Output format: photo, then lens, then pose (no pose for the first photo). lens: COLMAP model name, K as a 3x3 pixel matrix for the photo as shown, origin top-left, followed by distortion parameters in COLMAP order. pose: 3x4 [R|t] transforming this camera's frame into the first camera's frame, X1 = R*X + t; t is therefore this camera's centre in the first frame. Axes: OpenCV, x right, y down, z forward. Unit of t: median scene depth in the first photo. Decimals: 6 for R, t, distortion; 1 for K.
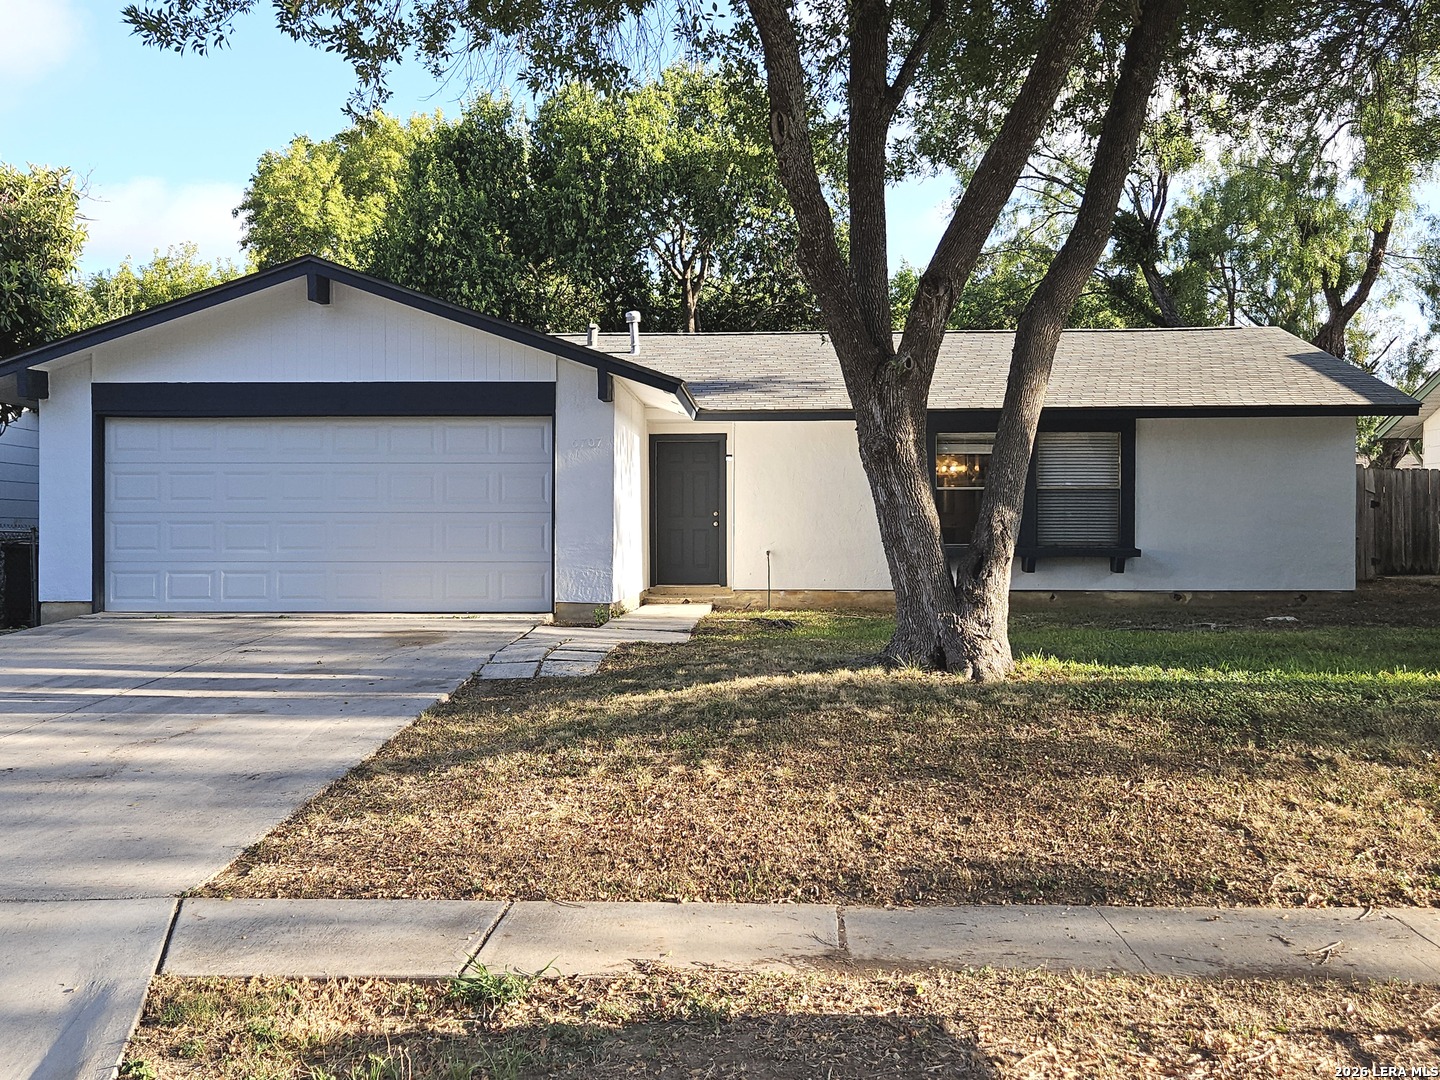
lens RADIAL K [[963.7, 0, 722.6], [0, 963.7, 542.0], [0, 0, 1]] dist [0.031755, 0.000695]
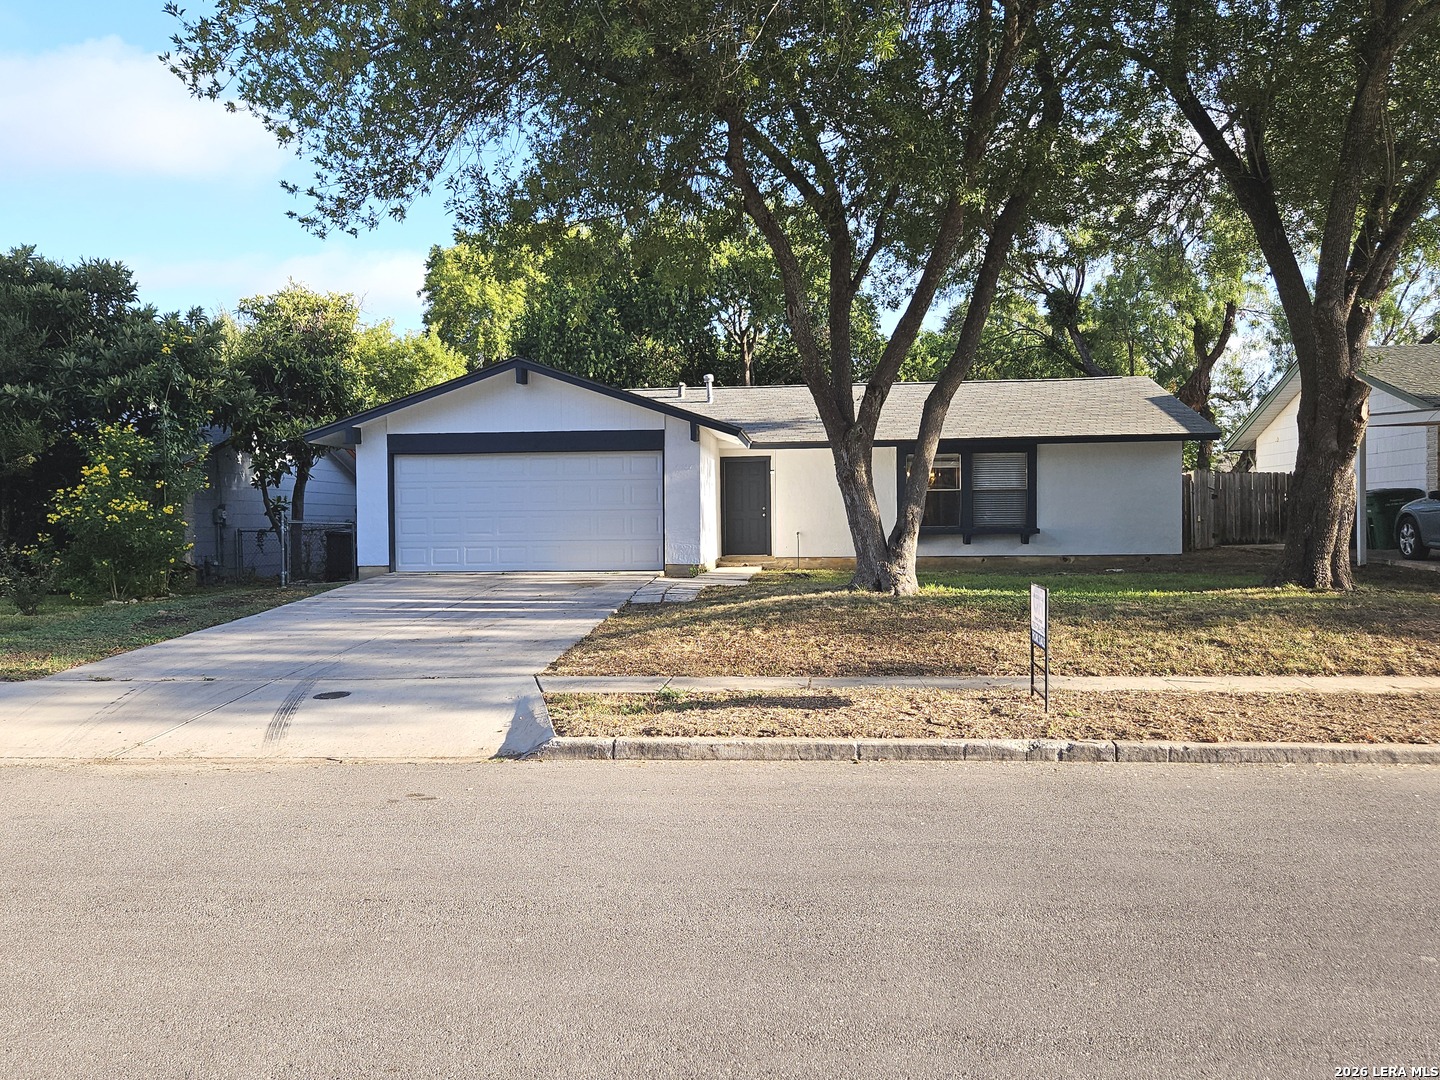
lens RADIAL K [[963.7, 0, 717.0], [0, 963.7, 545.3], [0, 0, 1]] dist [0.031755, 0.000695]
pose [[0.997690, -0.008281, -0.067420, 0.023710], [0.009318, 0.999843, 0.015085, 0.006266], [0.067284, -0.015679, 0.997611, -0.602569]]
